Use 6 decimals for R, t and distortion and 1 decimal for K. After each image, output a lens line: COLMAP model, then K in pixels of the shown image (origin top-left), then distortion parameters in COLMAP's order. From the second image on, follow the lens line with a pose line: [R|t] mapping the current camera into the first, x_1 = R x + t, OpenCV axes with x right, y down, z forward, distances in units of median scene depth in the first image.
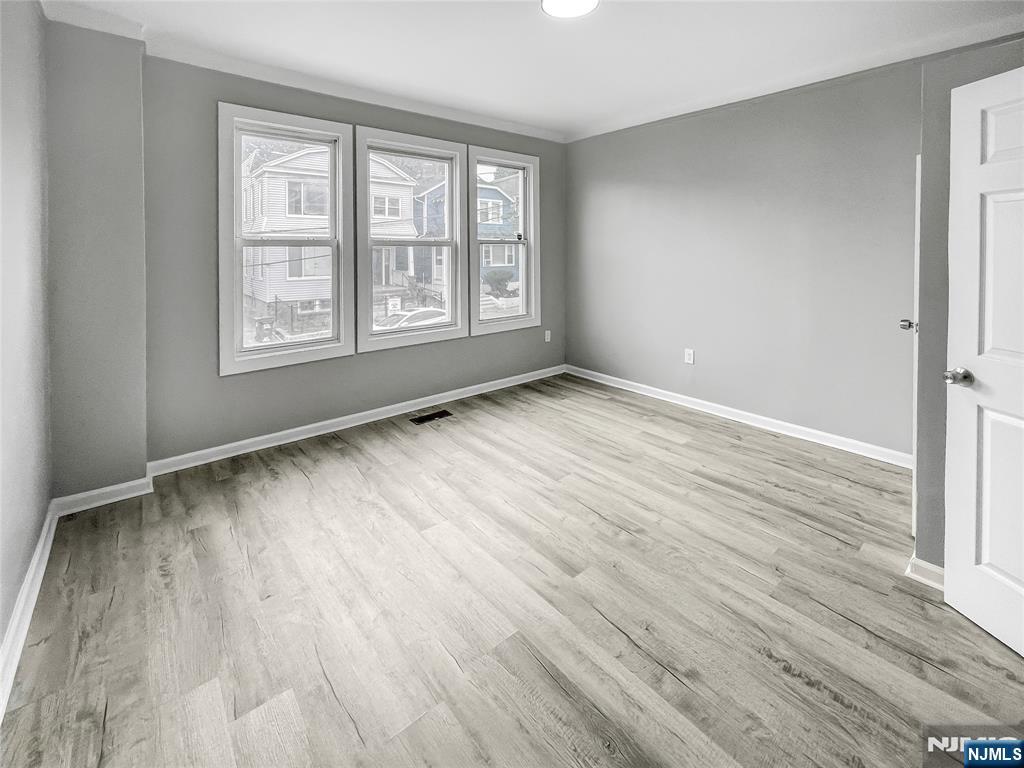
lens RADIAL K [[439.6, 0, 512.1], [0, 439.6, 358.4], [0, 0, 1]] dist [-0.001022, 0.001231]
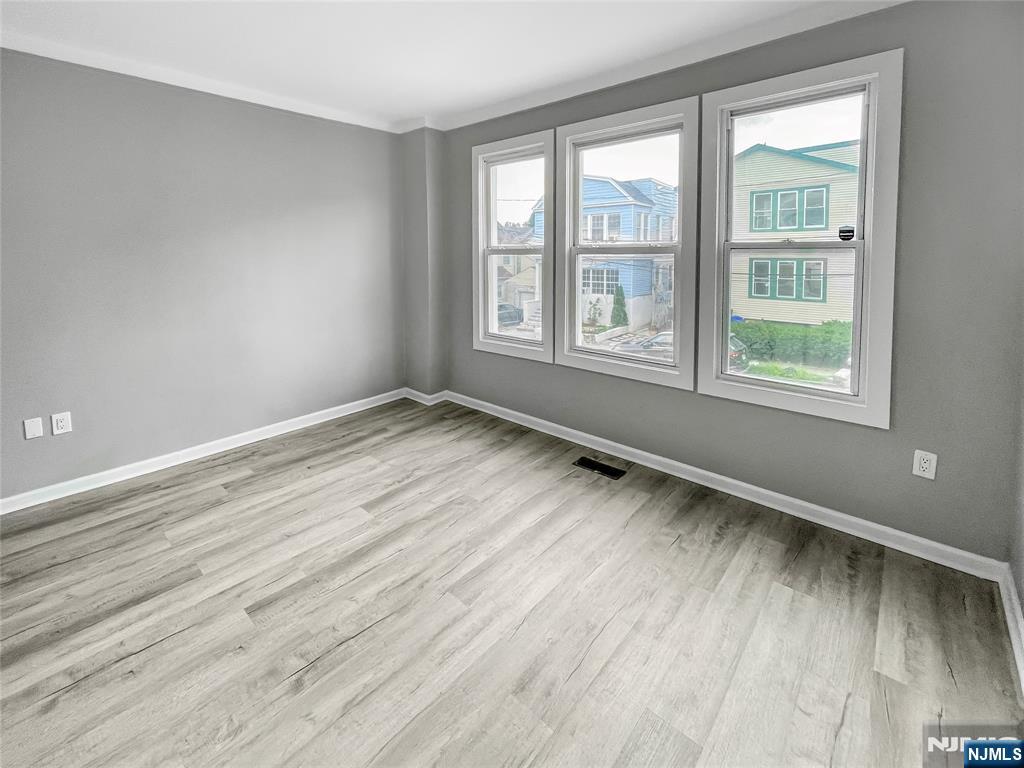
lens RADIAL K [[439.6, 0, 512.1], [0, 439.6, 358.4], [0, 0, 1]] dist [-0.001022, 0.001231]
pose [[0.144738, 0.232741, -0.961708, 0.806572], [-0.234148, 0.952393, 0.195248, -0.272123], [0.961367, 0.196922, 0.192344, 1.009902]]
